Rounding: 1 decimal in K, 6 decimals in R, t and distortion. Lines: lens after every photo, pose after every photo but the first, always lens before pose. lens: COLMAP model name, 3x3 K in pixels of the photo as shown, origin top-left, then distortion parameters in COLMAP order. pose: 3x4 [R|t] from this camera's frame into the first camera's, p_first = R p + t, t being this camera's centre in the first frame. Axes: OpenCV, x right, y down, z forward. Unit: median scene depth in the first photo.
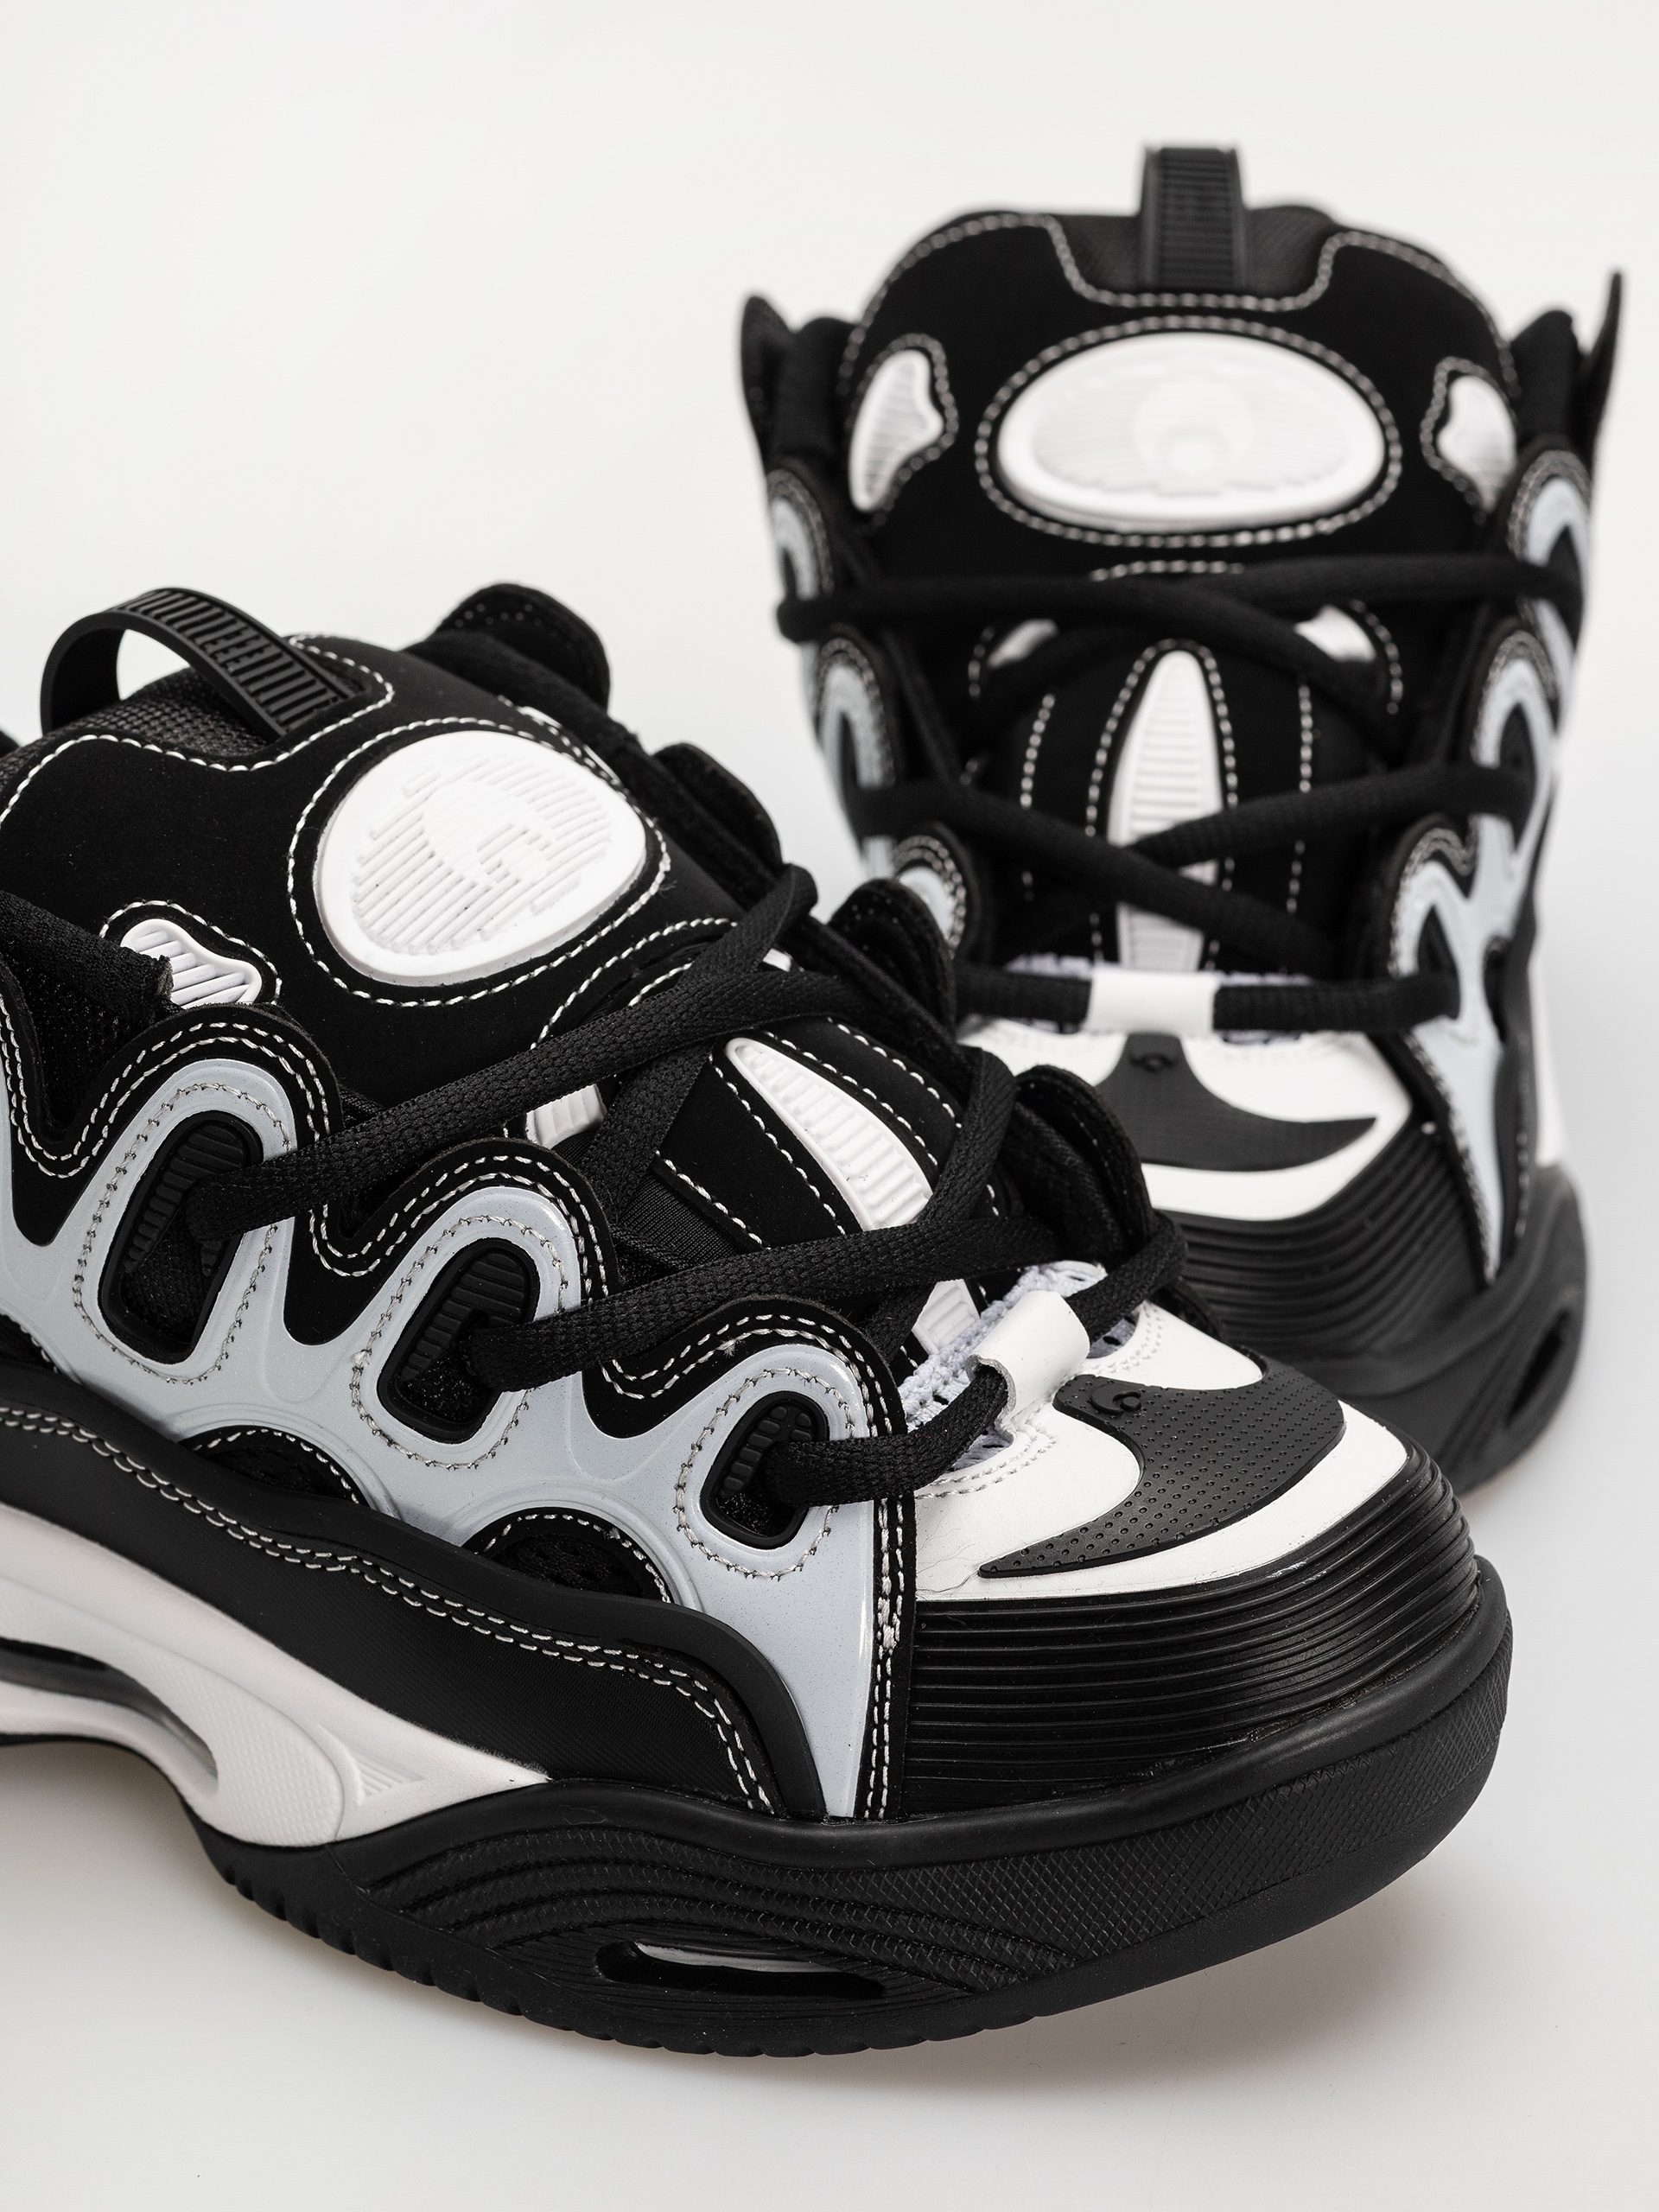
lens RADIAL K [[7251.3, 0, 829.5], [0, 7251.3, 1106.0], [0, 0, 1]] dist [0.064632, 0.316026]
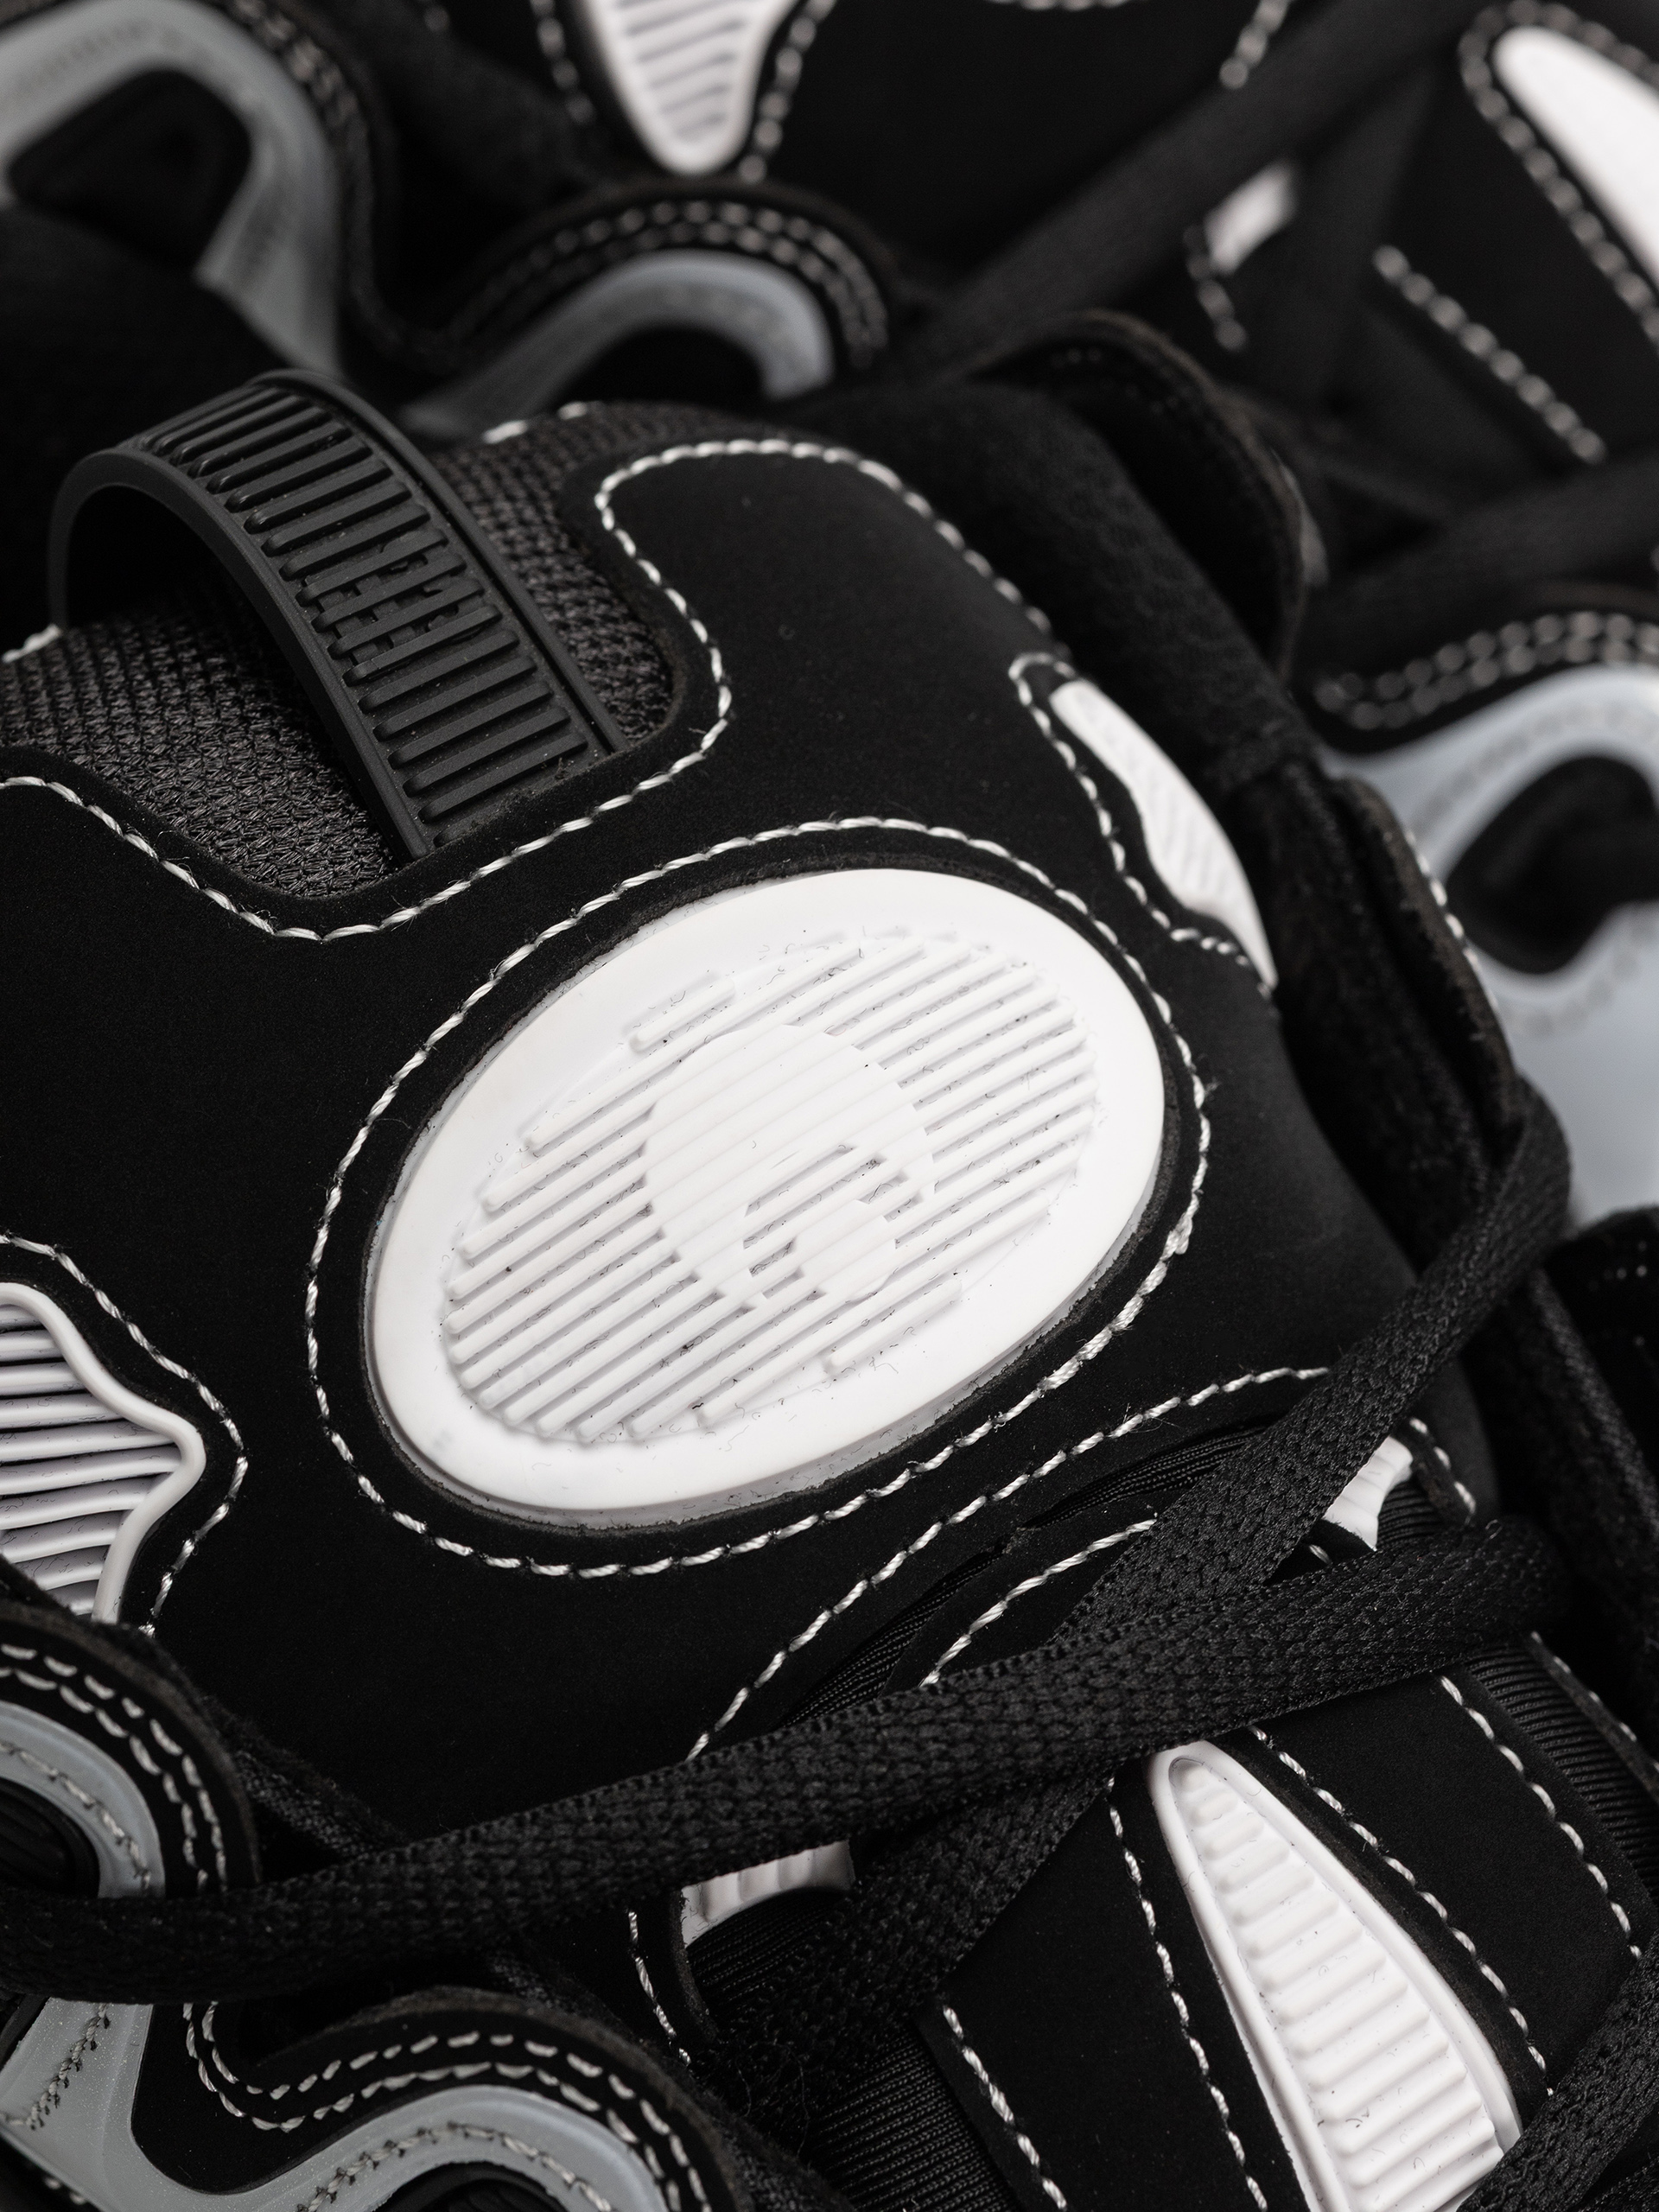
lens RADIAL K [[7251.3, 0, 829.5], [0, 7251.3, 1106.0], [0, 0, 1]] dist [0.064632, 0.316026]
pose [[0.942351, 0.256679, -0.214686, 0.057533], [-0.150498, 0.898121, 0.413194, -0.242114], [0.298872, -0.357064, 0.884975, 0.593924]]
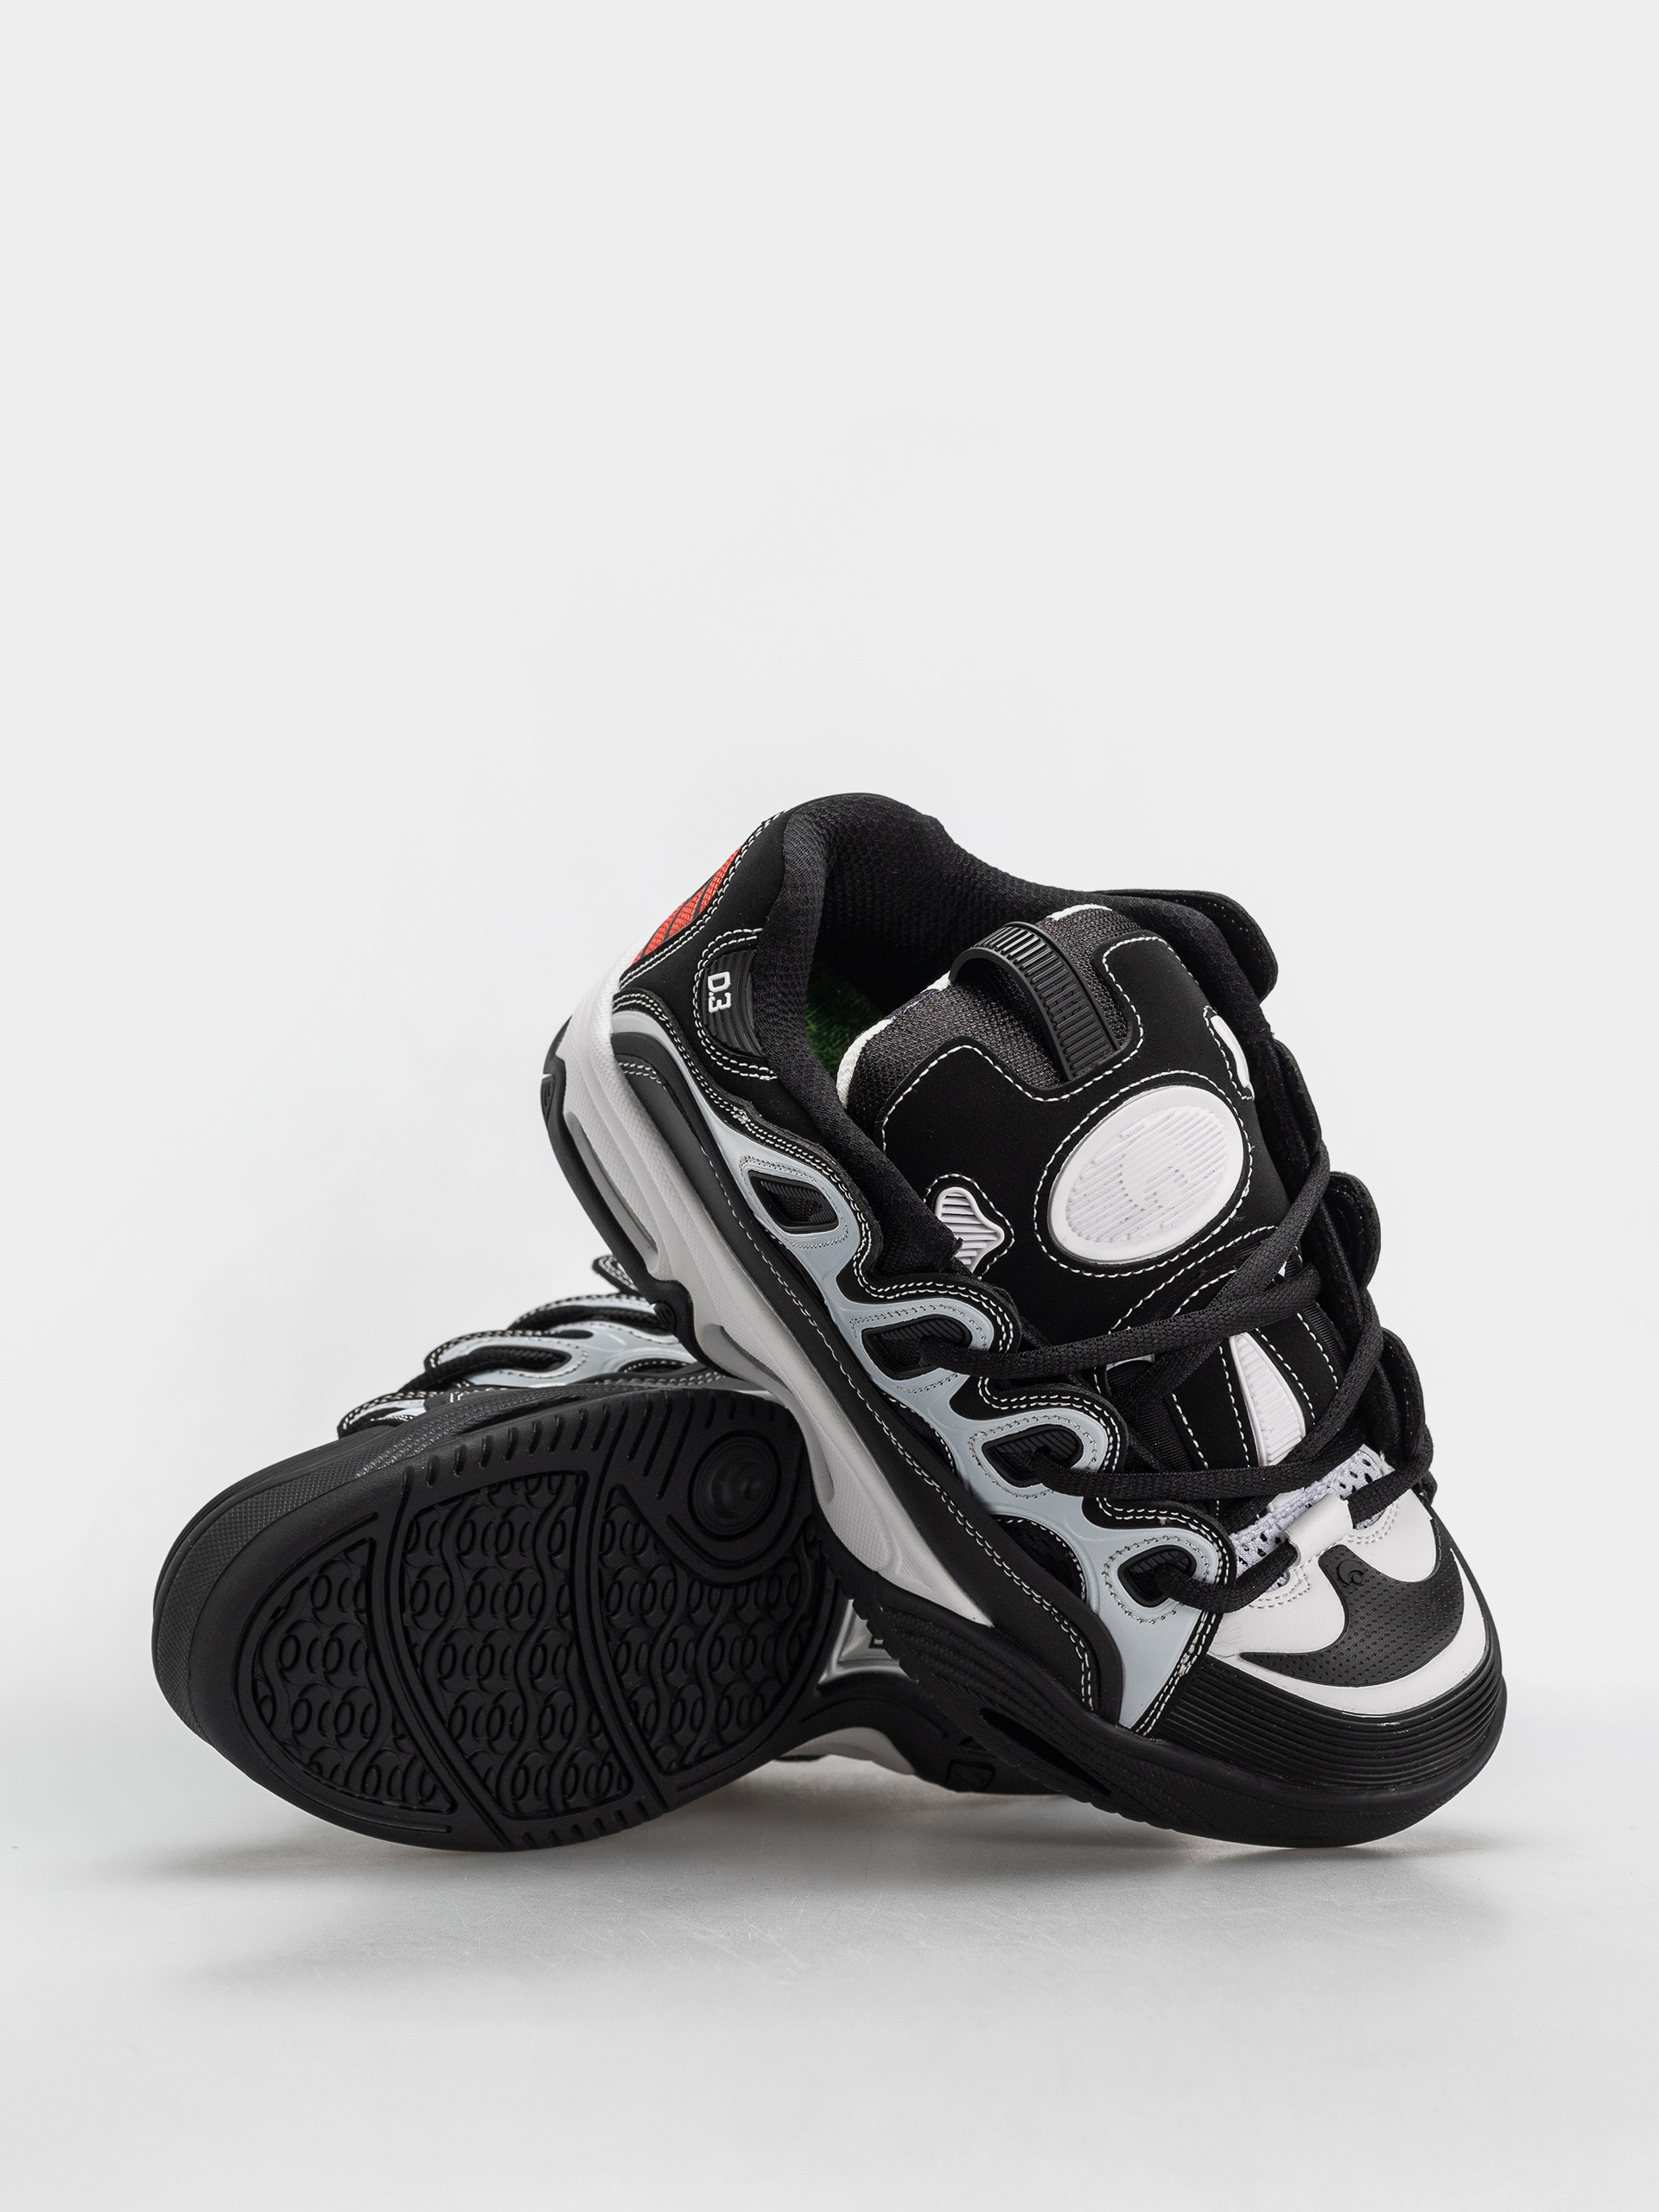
lens RADIAL K [[7251.3, 0, 829.5], [0, 7251.3, 1106.0], [0, 0, 1]] dist [0.064632, 0.316026]
pose [[0.923699, 0.382154, 0.027183, -0.181173], [-0.338388, 0.780525, 0.525618, -0.990184], [0.179650, -0.494712, 0.850286, -0.550841]]
